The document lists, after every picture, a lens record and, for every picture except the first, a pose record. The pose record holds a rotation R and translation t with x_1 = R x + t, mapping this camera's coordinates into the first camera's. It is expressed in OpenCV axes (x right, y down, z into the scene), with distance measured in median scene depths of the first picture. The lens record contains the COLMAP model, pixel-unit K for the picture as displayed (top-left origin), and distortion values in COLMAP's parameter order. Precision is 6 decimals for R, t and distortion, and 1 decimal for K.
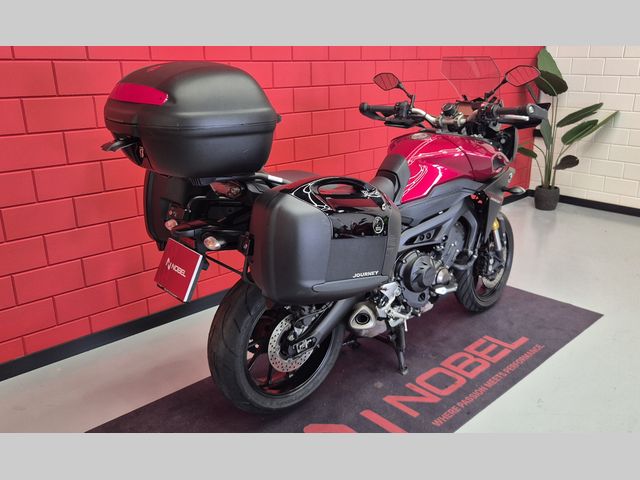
lens RADIAL K [[531.2, 0, 320.0], [0, 531.2, 240.0], [0, 0, 1]] dist [0.001571, 0.000363]
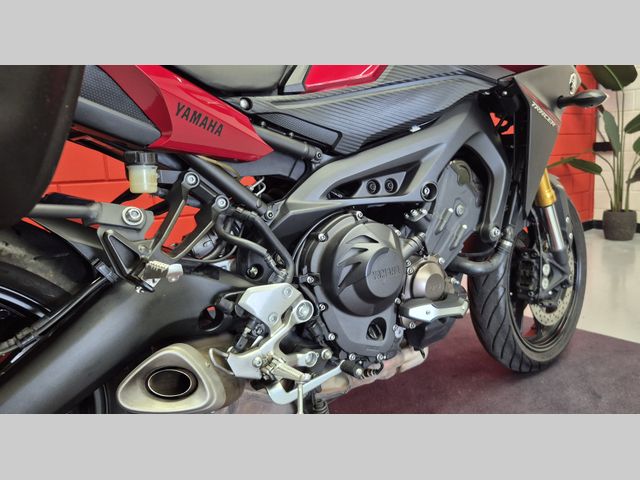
lens RADIAL K [[502.2, 0, 367.1], [0, 502.2, 241.2], [0, 0, 1]] dist [0.013025, 0.004472]
pose [[0.999130, -0.022832, -0.034887, 0.188565], [0.017246, 0.988114, -0.152752, 0.094182], [0.037960, 0.152017, 0.987649, 0.573215]]
